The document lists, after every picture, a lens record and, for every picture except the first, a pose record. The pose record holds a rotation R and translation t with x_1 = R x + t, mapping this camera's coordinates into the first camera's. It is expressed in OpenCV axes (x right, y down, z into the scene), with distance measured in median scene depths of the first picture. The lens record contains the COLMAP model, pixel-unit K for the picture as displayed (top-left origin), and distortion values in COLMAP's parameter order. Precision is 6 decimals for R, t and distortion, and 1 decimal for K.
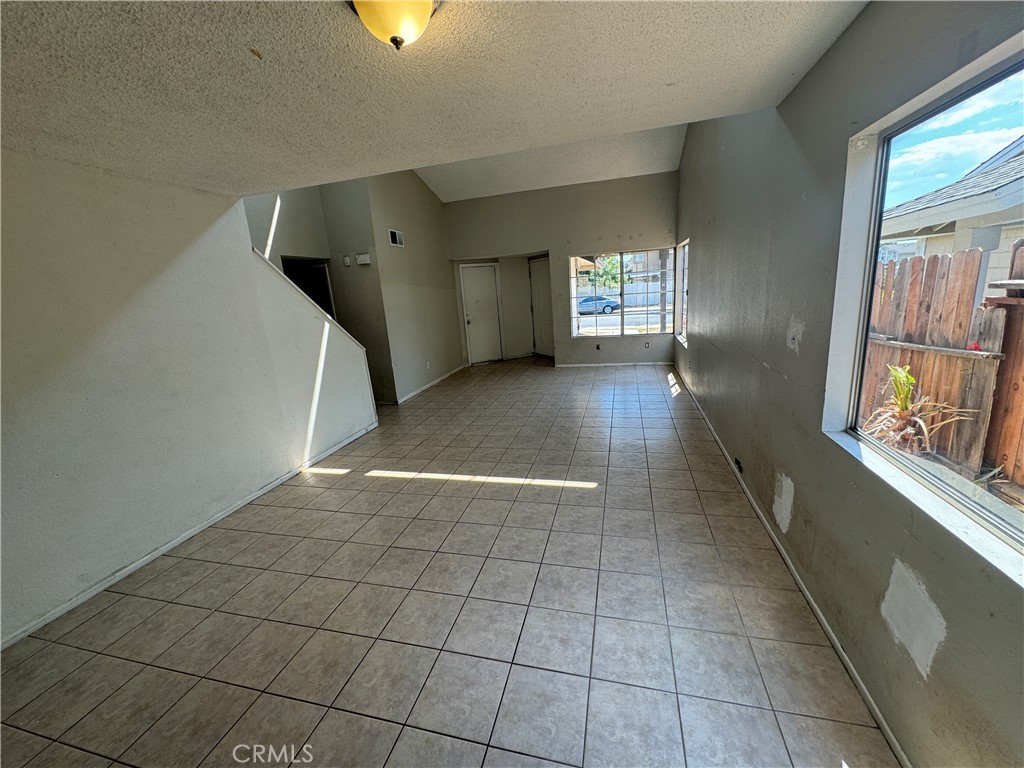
lens RADIAL K [[409.9, 0, 508.6], [0, 409.9, 380.0], [0, 0, 1]] dist [-0.003306, 0.000931]
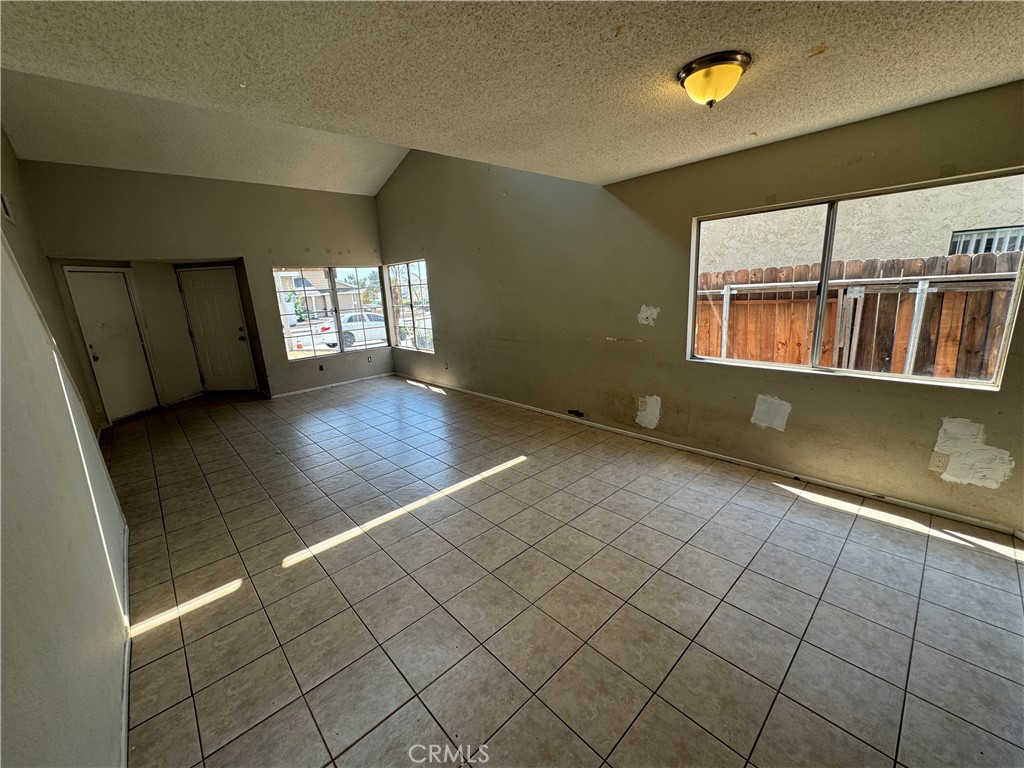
lens RADIAL K [[409.9, 0, 508.2], [0, 409.9, 385.4], [0, 0, 1]] dist [-0.003306, 0.000931]
pose [[0.534676, -0.155318, 0.830661, -0.616698], [0.197665, 0.978682, 0.055763, -0.018182], [-0.821614, 0.134377, 0.553979, 0.282914]]
